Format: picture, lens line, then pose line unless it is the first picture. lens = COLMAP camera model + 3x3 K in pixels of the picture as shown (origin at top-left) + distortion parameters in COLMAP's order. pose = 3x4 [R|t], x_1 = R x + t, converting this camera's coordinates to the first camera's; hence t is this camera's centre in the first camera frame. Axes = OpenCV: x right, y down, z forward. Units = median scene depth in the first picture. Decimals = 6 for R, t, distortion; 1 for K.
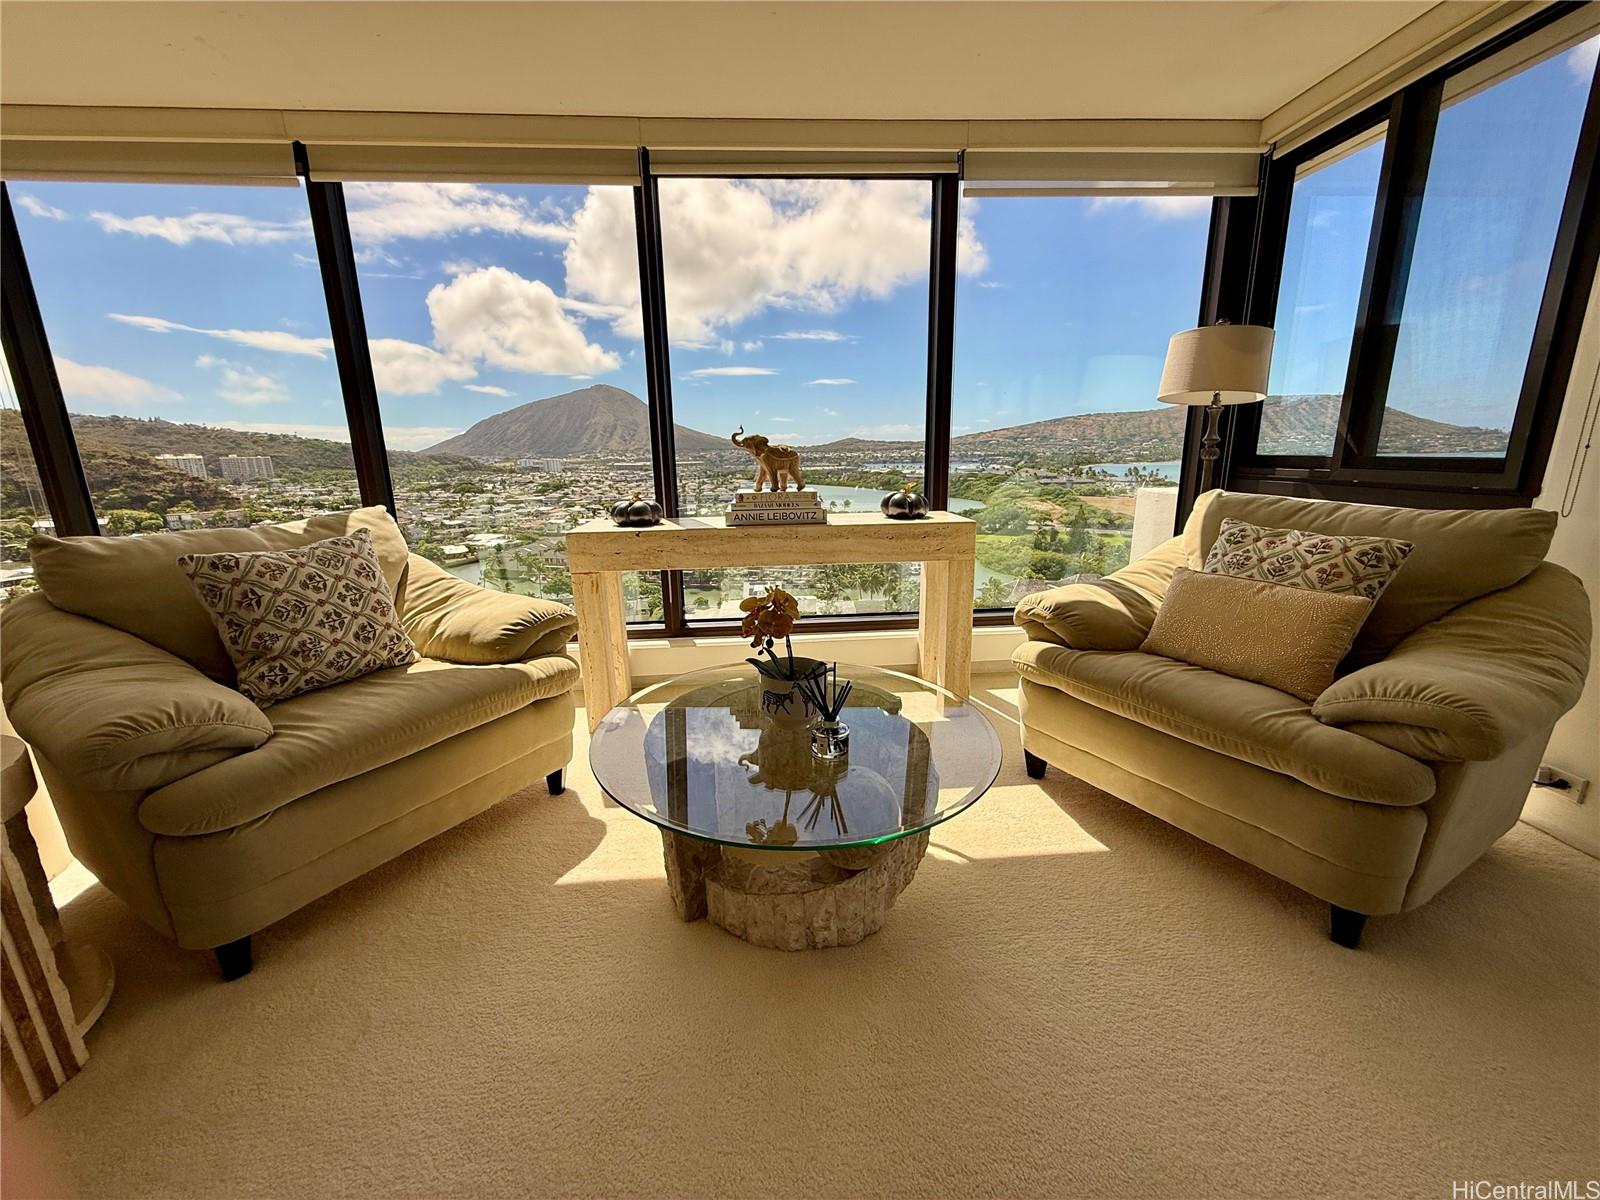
lens RADIAL K [[634.1, 0, 804.0], [0, 634.1, 603.2], [0, 0, 1]] dist [0.000071, 0.000266]
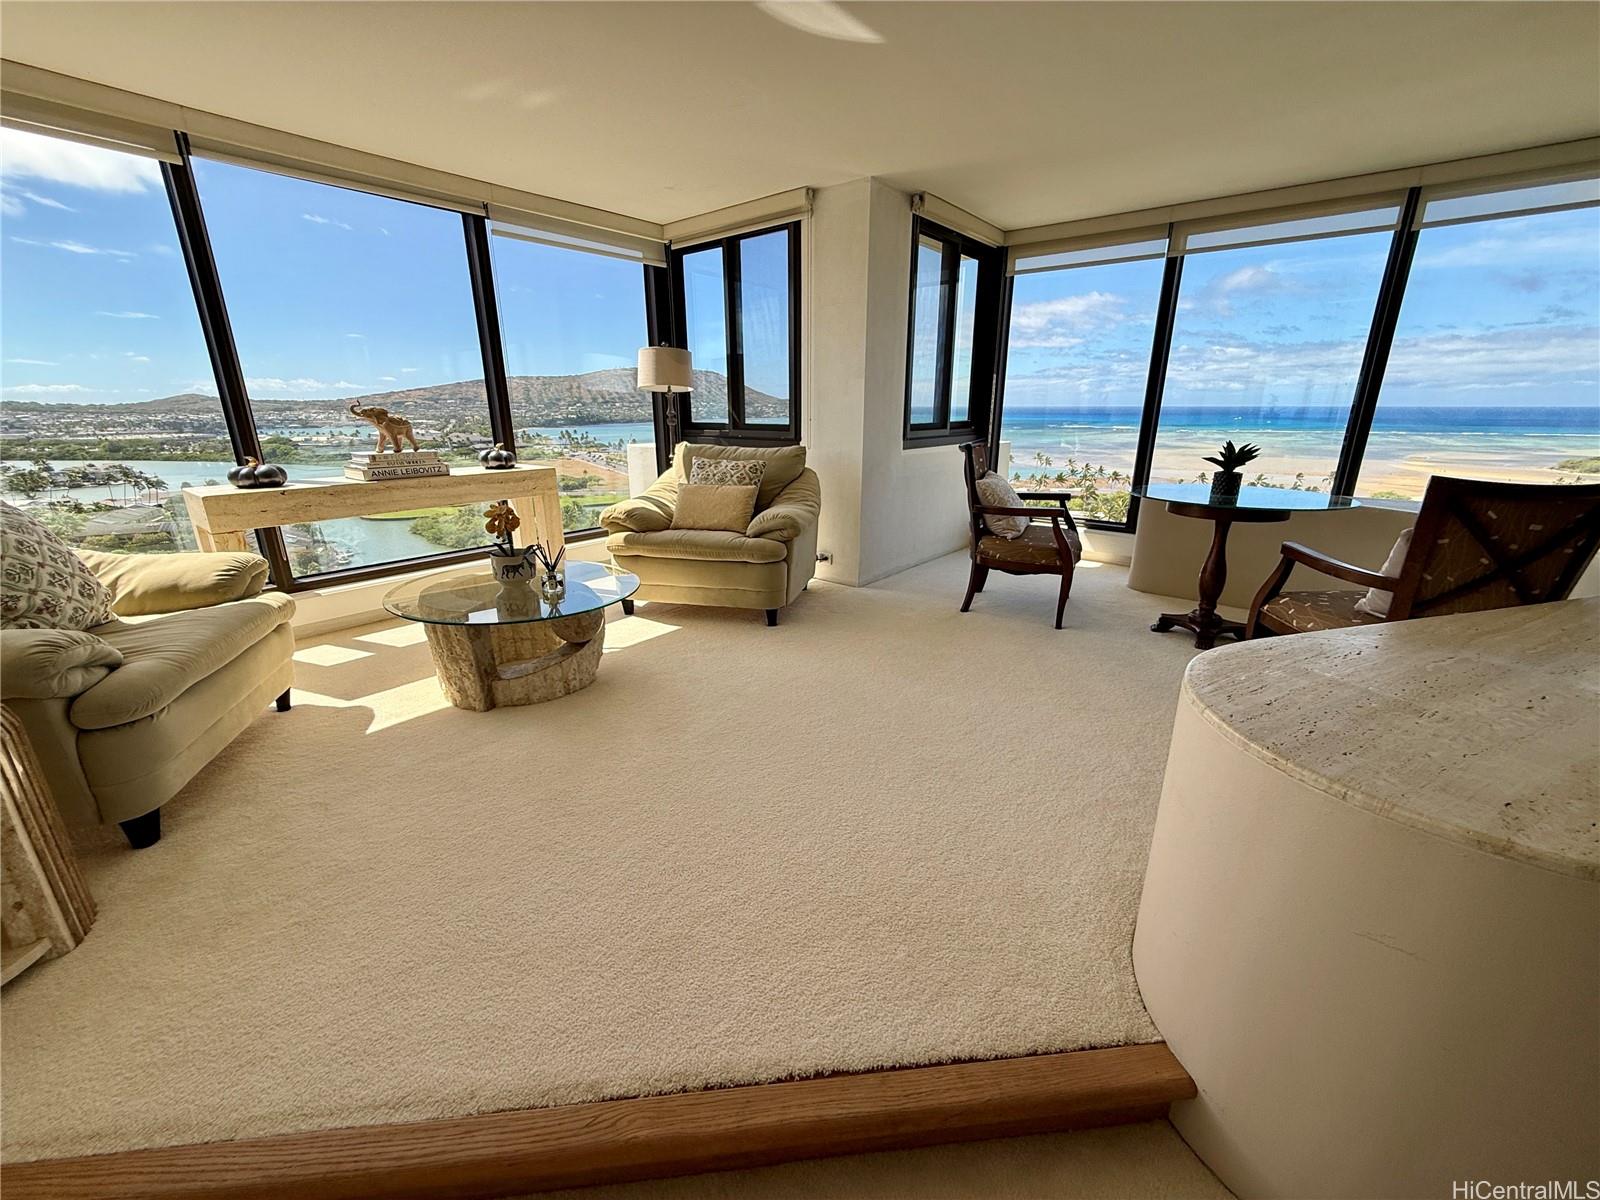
lens RADIAL K [[634.1, 0, 795.2], [0, 634.1, 604.4], [0, 0, 1]] dist [0.000071, 0.000266]
pose [[0.691711, -0.200336, 0.693831, -0.529561], [0.161523, 0.979331, 0.121741, 0.116784], [-0.703879, 0.027860, 0.709773, -0.551229]]
